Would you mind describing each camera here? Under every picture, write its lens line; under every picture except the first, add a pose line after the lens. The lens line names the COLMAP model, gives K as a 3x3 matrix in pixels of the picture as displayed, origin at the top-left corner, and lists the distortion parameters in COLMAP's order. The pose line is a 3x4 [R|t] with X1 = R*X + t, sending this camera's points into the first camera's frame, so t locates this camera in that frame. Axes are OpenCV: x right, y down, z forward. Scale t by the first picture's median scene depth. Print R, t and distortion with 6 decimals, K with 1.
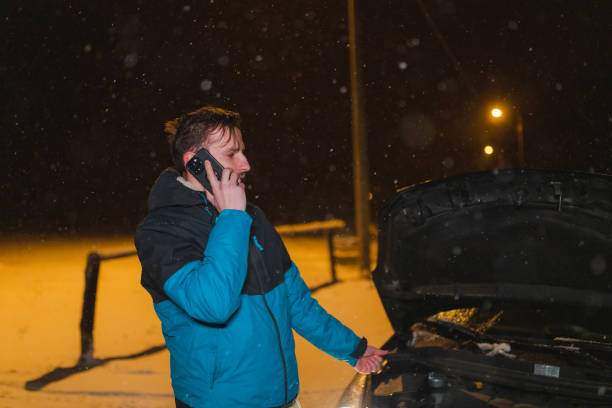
lens RADIAL K [[589.8, 0, 310.8], [0, 589.8, 205.5], [0, 0, 1]] dist [0.004478, 0.000000]
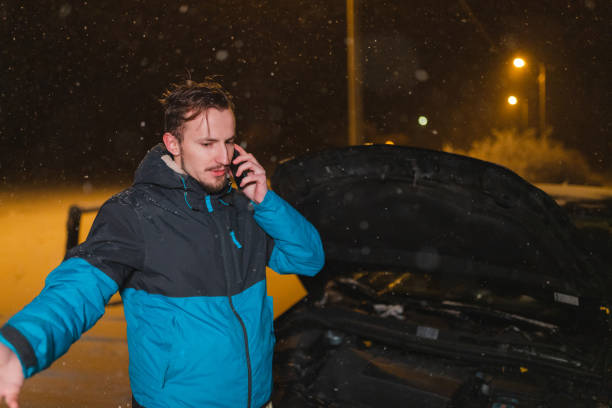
lens RADIAL K [[589.8, 0, 306.8], [0, 589.8, 204.8], [0, 0, 1]] dist [0.004478, 0.000000]
pose [[0.998899, 0.013758, -0.044844, 0.217886], [-0.009858, 0.996241, 0.086060, -0.036028], [0.045859, -0.085524, 0.995280, -0.042542]]
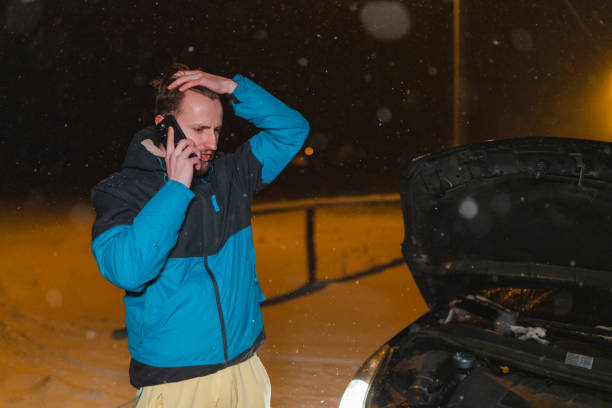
lens RADIAL K [[589.8, 0, 309.5], [0, 589.8, 202.7], [0, 0, 1]] dist [0.004478, 0.000000]
pose [[0.980260, 0.034848, -0.194618, 0.153199], [-0.025538, 0.998416, 0.050141, 0.000559], [0.196057, -0.044181, 0.979597, 0.032845]]
